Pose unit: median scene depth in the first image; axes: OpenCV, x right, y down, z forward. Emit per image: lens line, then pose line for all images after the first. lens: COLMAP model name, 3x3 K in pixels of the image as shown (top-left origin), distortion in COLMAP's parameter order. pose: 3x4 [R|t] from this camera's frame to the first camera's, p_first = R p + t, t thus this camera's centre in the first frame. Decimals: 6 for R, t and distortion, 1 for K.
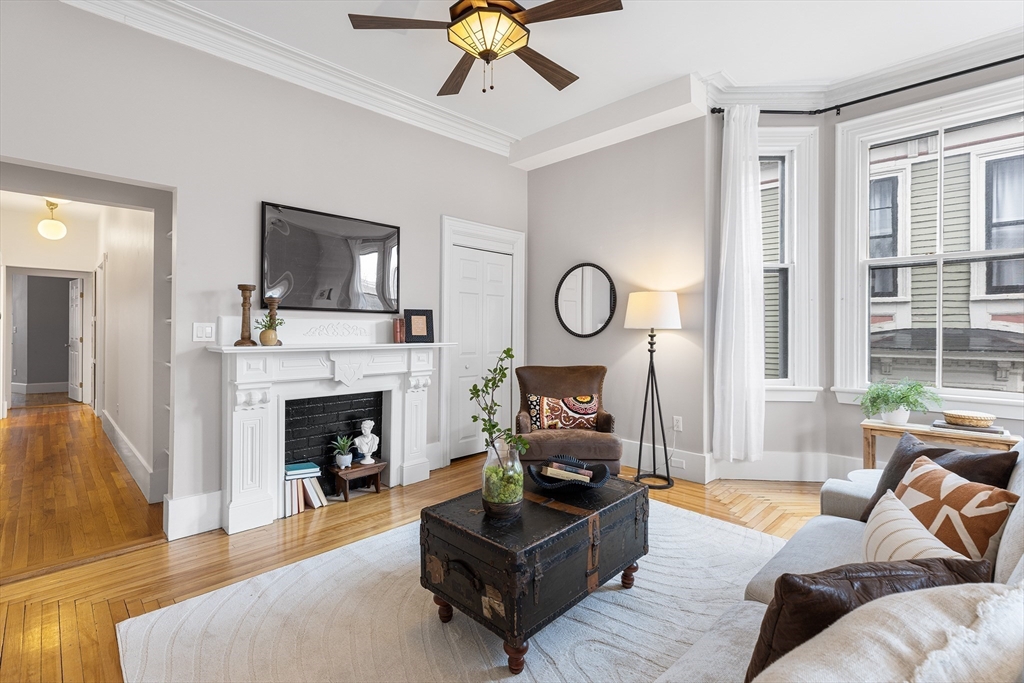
lens RADIAL K [[463.0, 0, 519.1], [0, 463.0, 323.3], [0, 0, 1]] dist [0.004385, -0.000212]
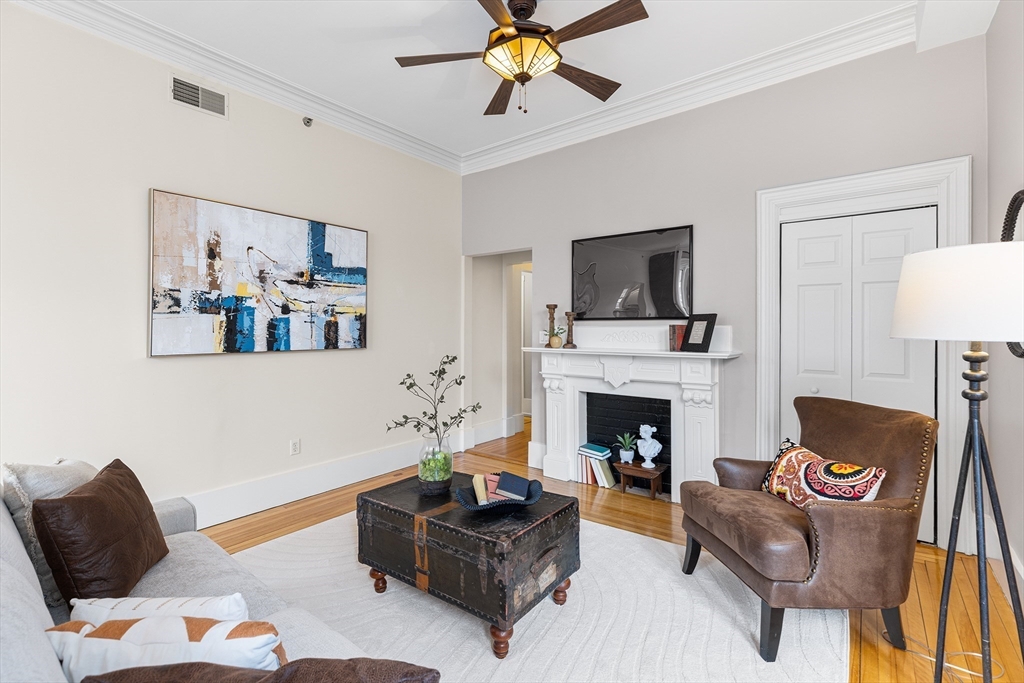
lens RADIAL K [[463.0, 0, 506.7], [0, 463.0, 323.2], [0, 0, 1]] dist [0.004385, -0.000212]
pose [[0.123303, -0.017750, -0.992210, 0.656526], [0.014527, 0.999765, -0.016080, -0.003947], [0.992263, -0.012431, 0.123532, 0.566562]]
